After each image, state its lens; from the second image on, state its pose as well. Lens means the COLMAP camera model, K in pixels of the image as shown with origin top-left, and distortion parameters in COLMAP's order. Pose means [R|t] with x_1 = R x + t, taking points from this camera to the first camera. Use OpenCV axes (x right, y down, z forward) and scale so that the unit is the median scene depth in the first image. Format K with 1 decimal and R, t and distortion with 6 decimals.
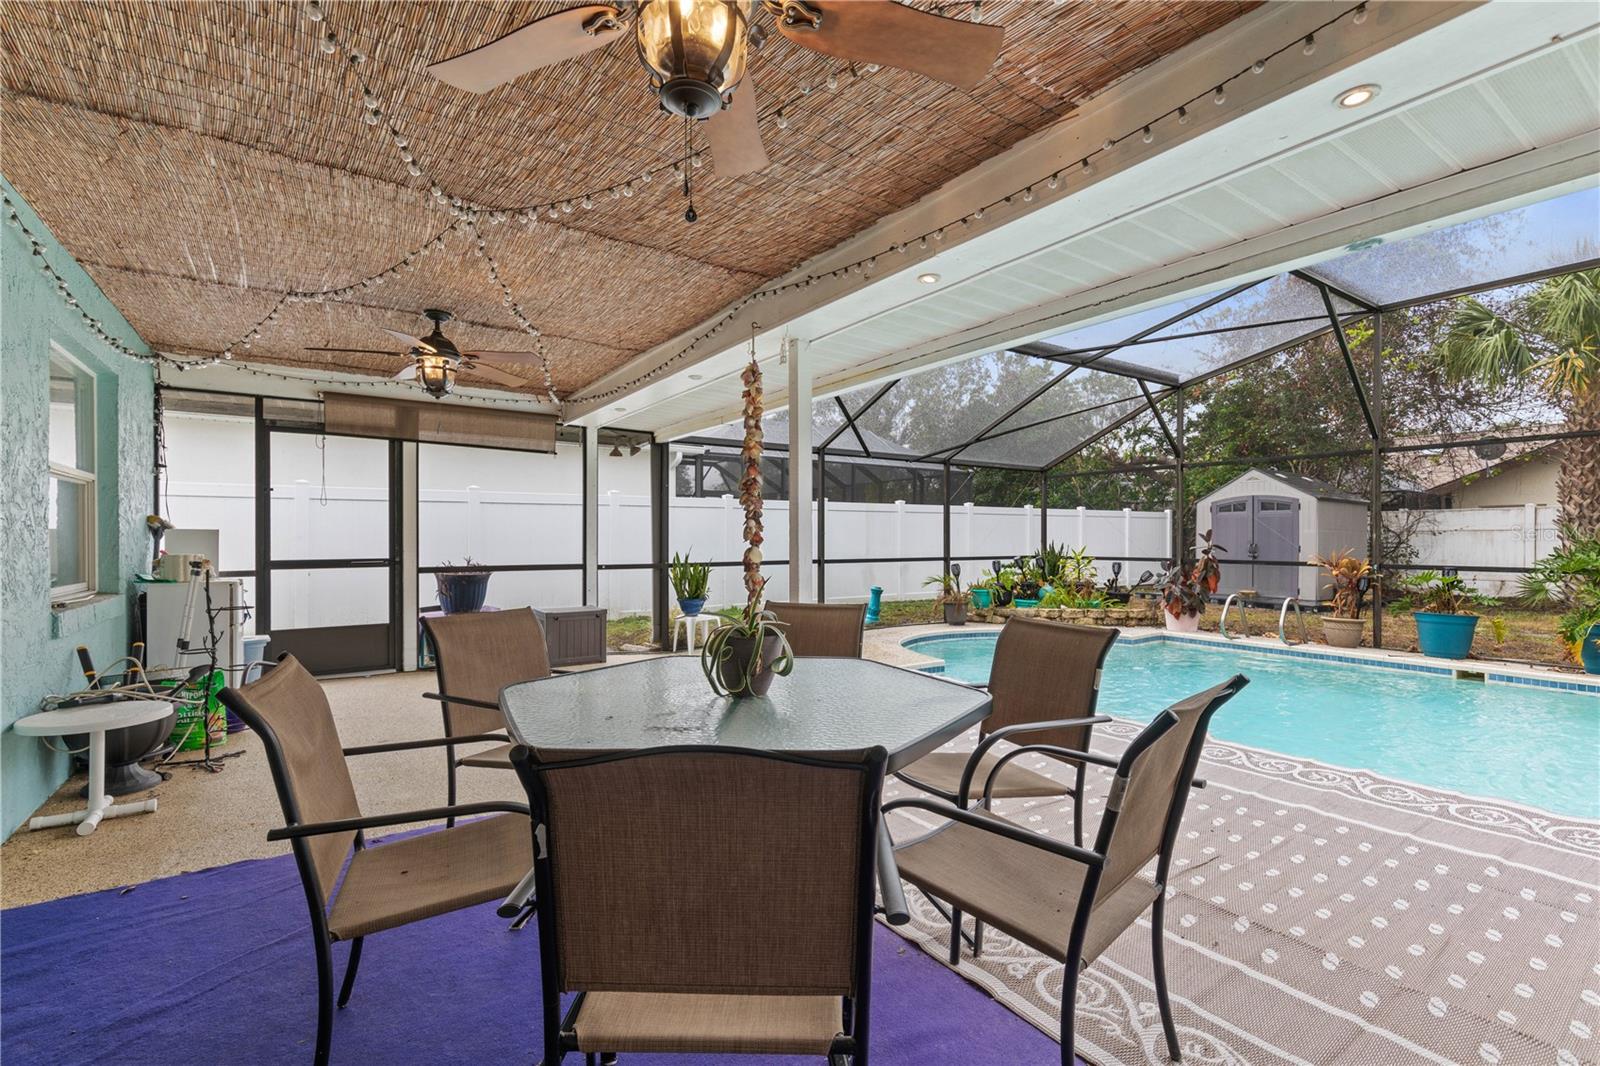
lens RADIAL K [[721.3, 0, 803.0], [0, 721.3, 545.7], [0, 0, 1]] dist [0.004830, -0.000013]
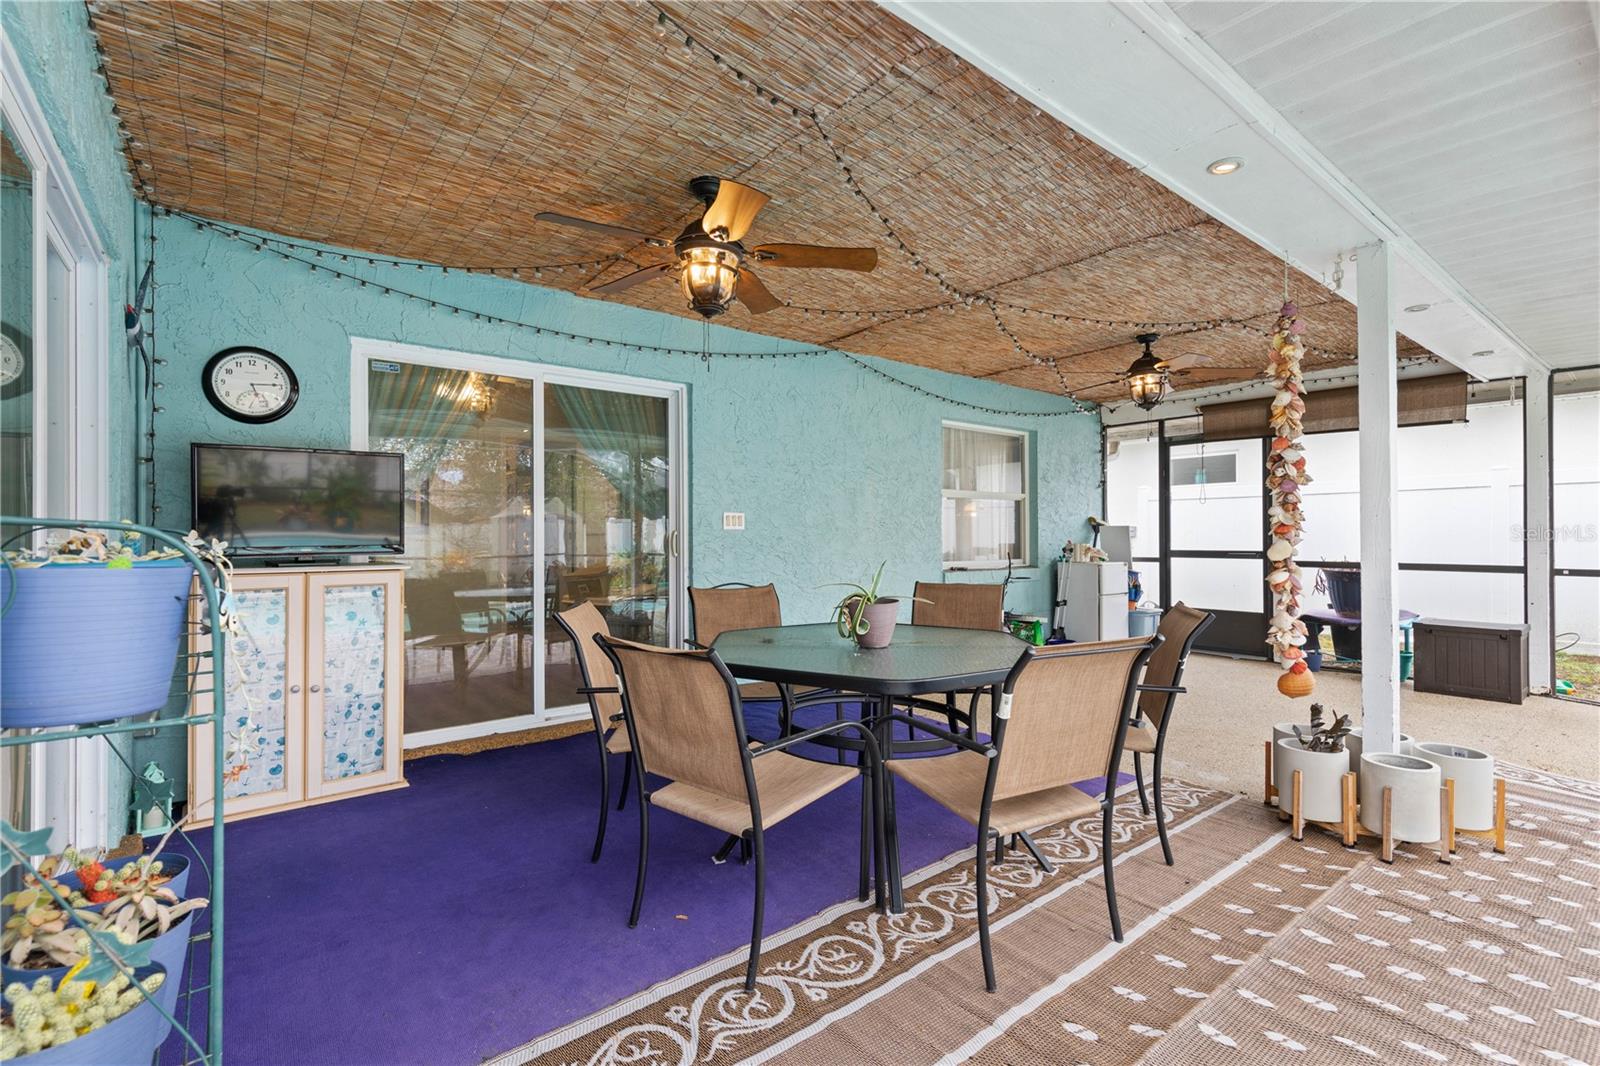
lens RADIAL K [[729.2, 0, 790.1], [0, 729.2, 535.4], [0, 0, 1]] dist [0.015969, -0.007945]
pose [[0.055017, 0.000647, -0.998485, 0.479815], [-0.006921, 0.999976, 0.000266, -0.000716], [0.998461, 0.006896, 0.055020, 0.278064]]
